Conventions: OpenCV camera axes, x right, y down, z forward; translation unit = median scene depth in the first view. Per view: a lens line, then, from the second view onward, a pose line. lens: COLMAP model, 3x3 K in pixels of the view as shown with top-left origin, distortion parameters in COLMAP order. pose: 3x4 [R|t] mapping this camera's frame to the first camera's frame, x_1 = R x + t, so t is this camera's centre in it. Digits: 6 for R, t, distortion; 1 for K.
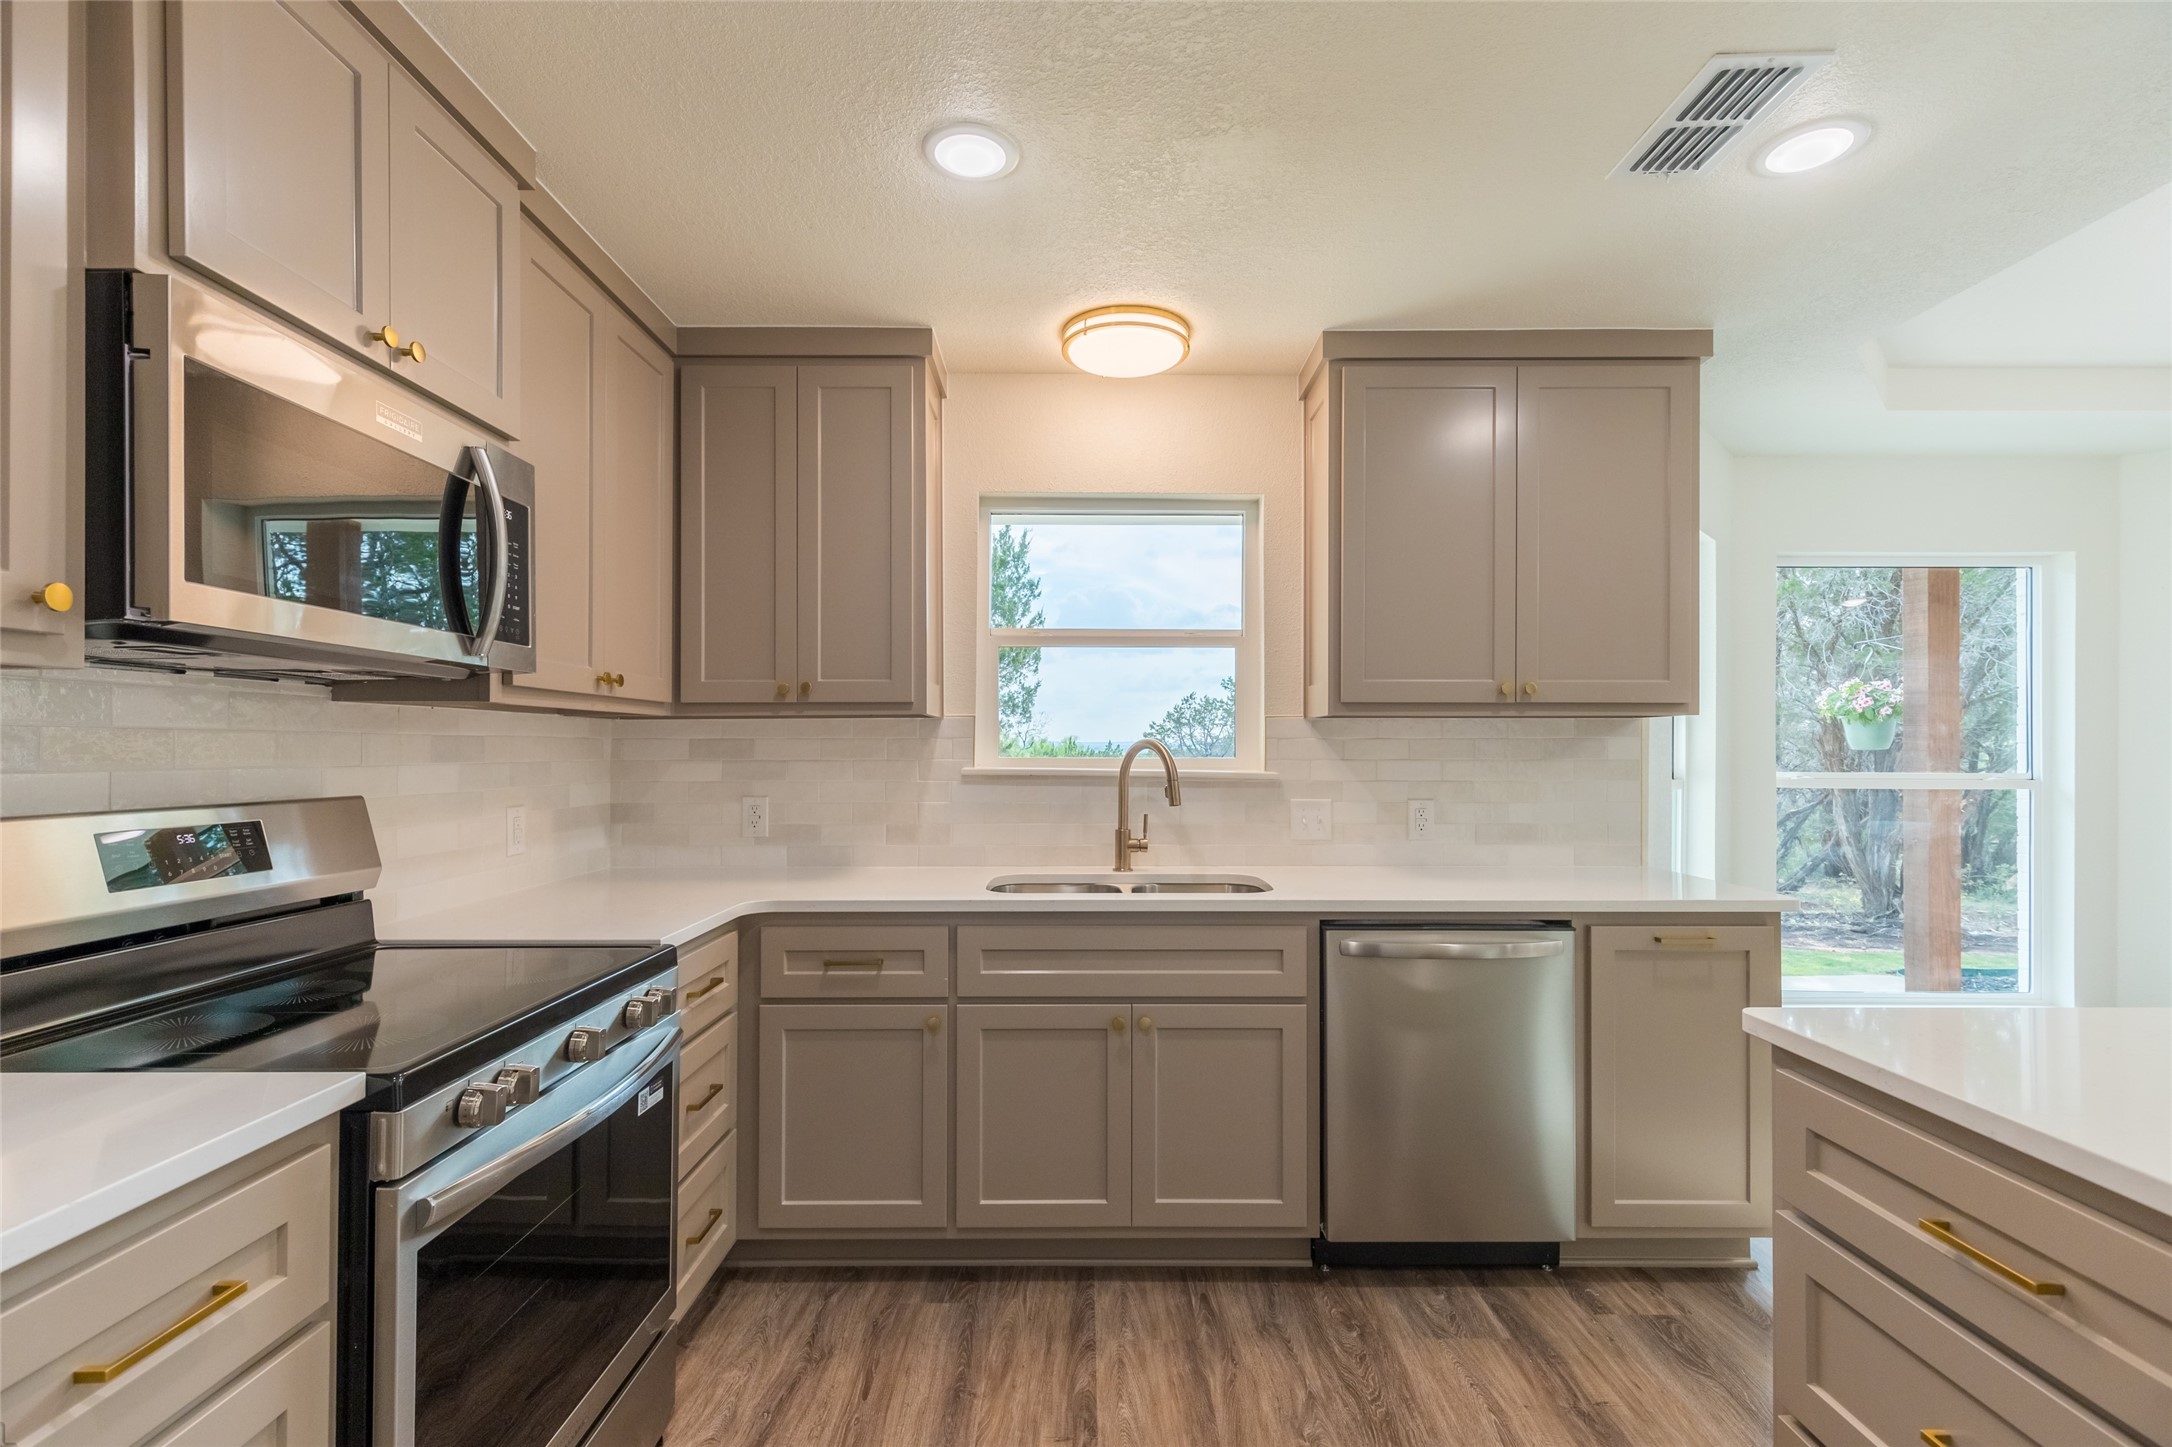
lens RADIAL K [[981.9, 0, 1089.8], [0, 981.9, 738.9], [0, 0, 1]] dist [0.009184, -0.000717]
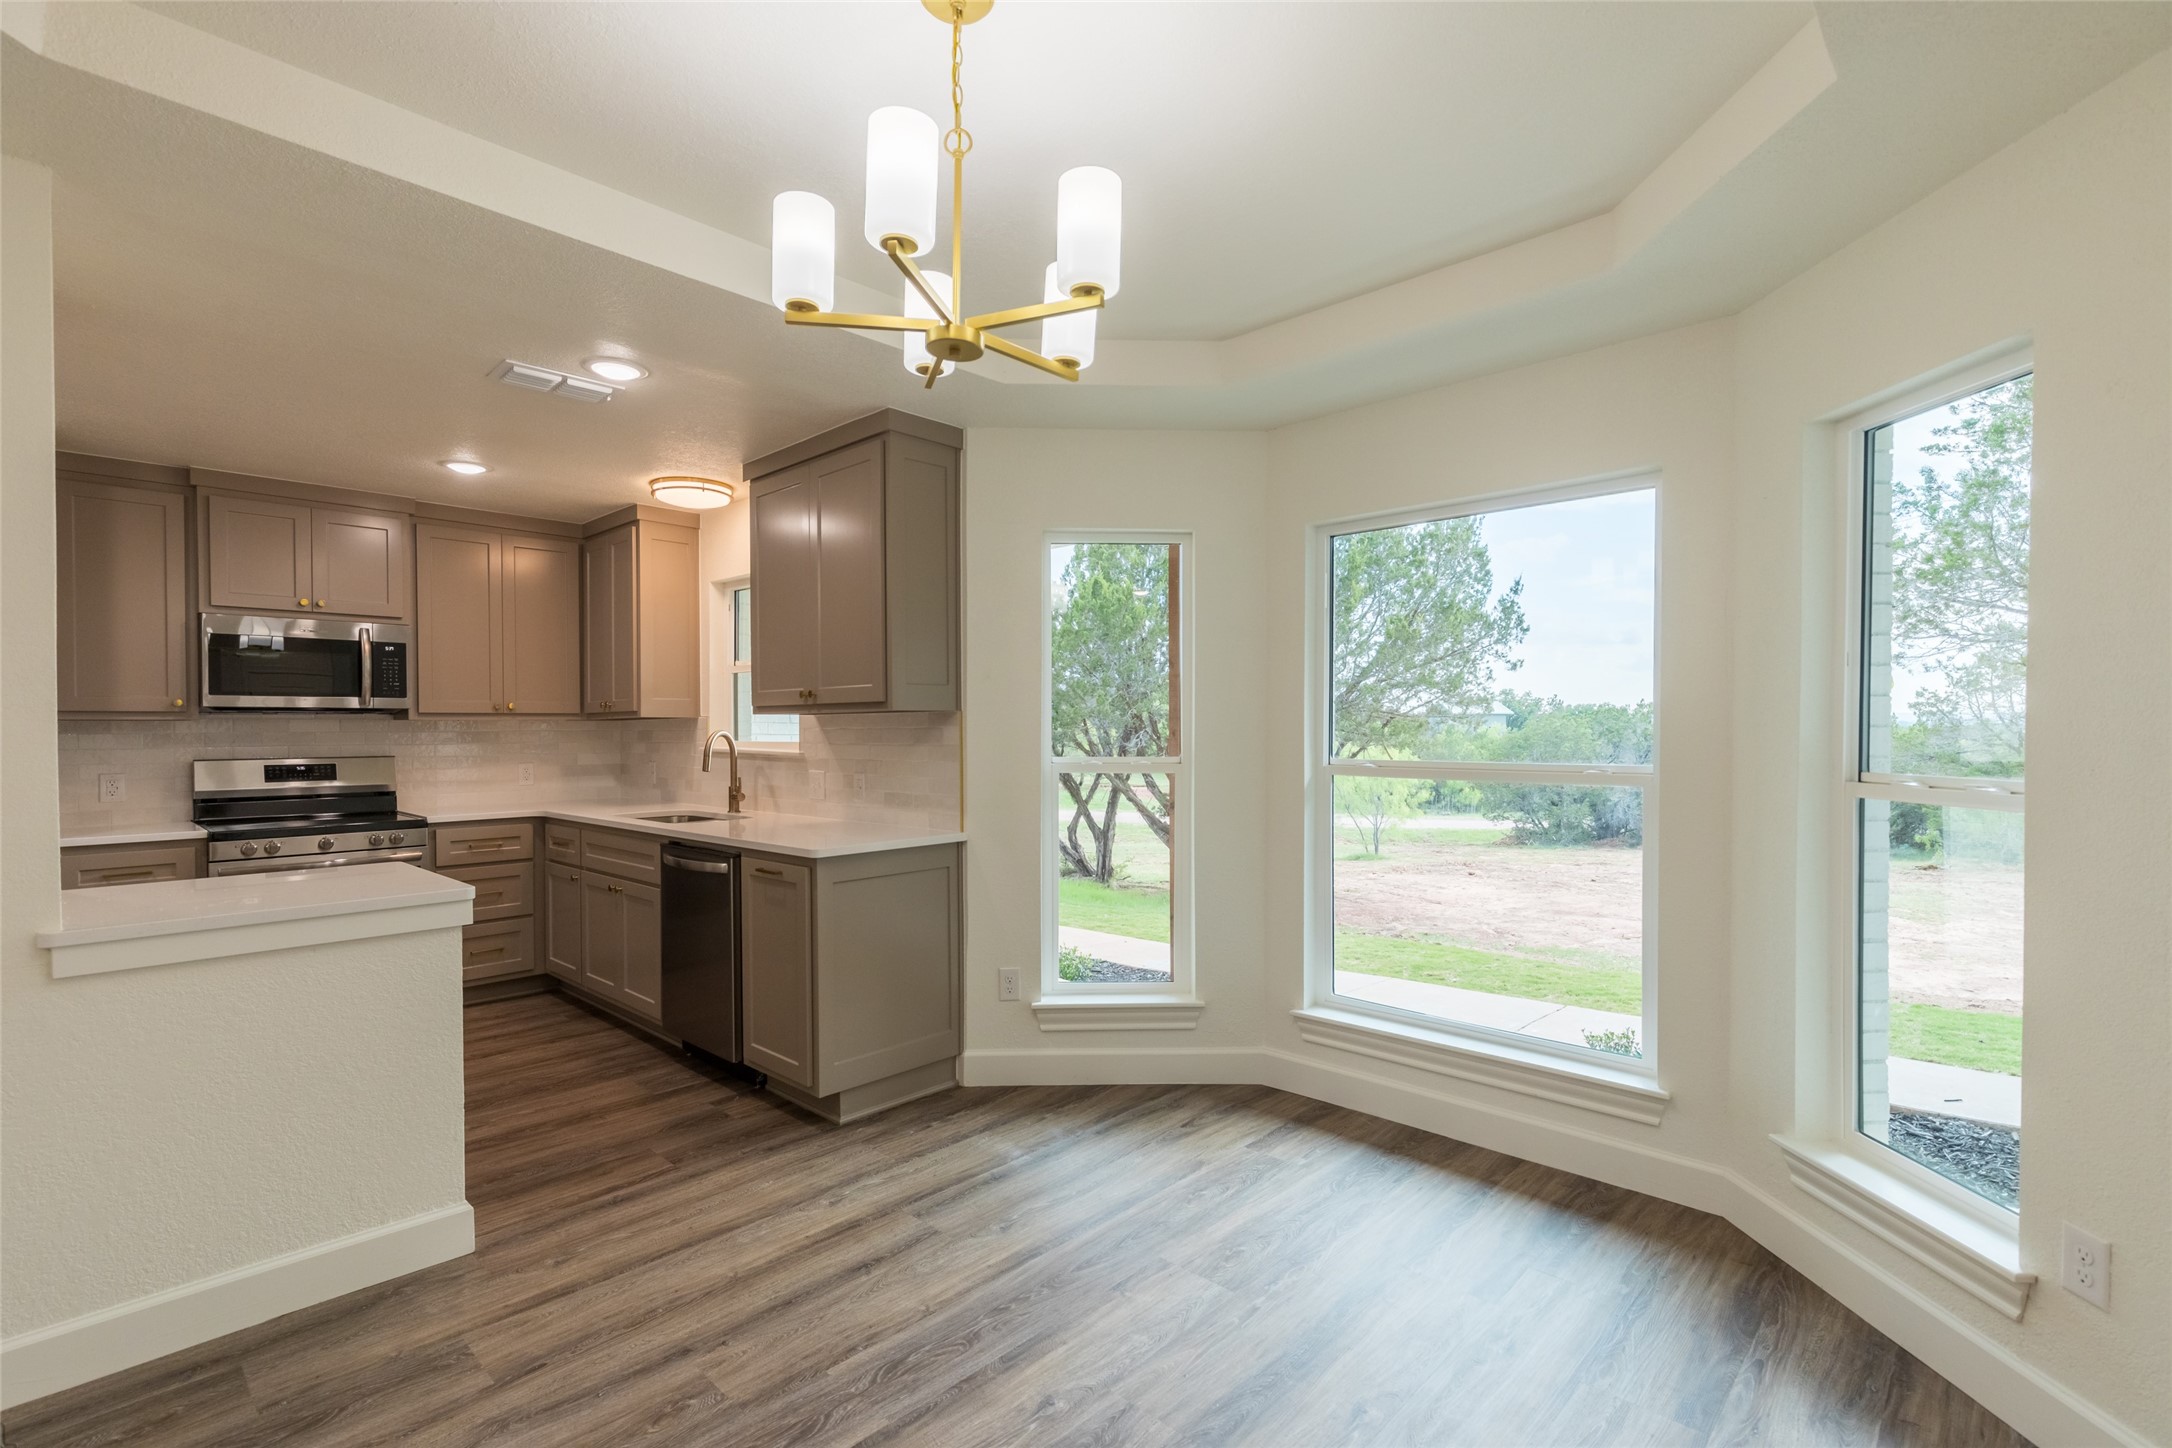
lens RADIAL K [[998.5, 0, 1085.7], [0, 998.5, 736.4], [0, 0, 1]] dist [0.010113, -0.000202]
pose [[0.718989, 0.000871, -0.695021, 1.910667], [0.013419, 0.999795, 0.015135, -0.007988], [0.694892, -0.020209, 0.718831, 0.276341]]
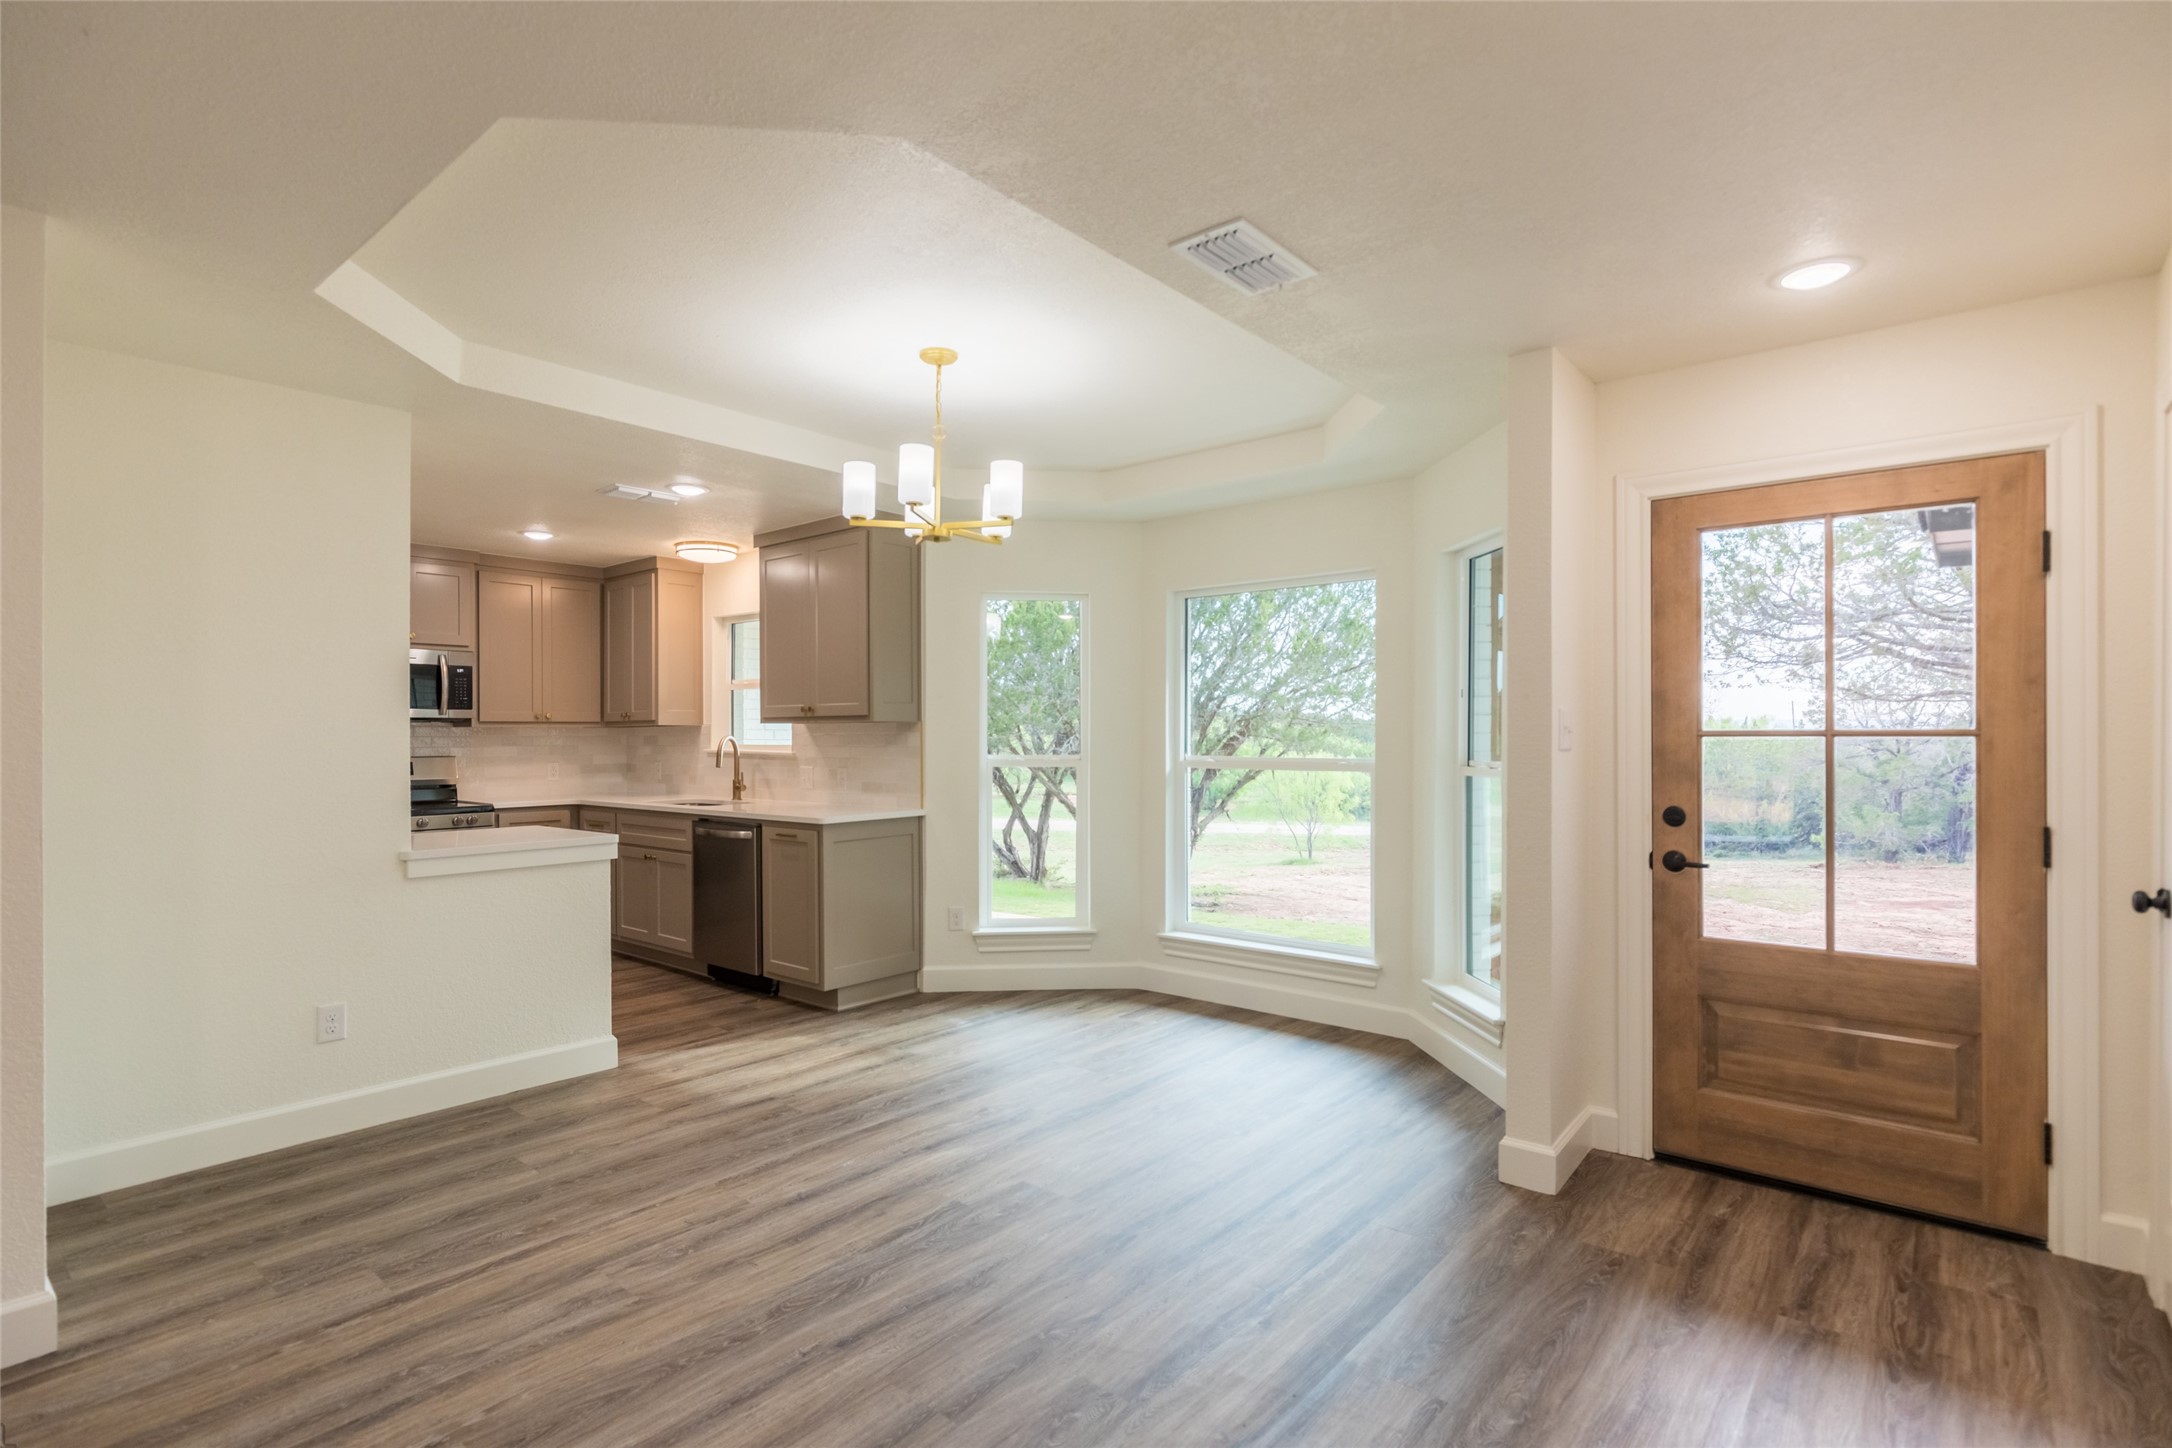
lens RADIAL K [[1075.4, 0, 1086.0], [0, 1075.4, 724.0], [0, 0, 1]] dist [0.000591, -0.000256]
pose [[0.757649, -0.011013, -0.652570, 2.472052], [0.012868, 0.999915, -0.001935, -0.012066], [0.652536, -0.006931, 0.757726, -0.265001]]
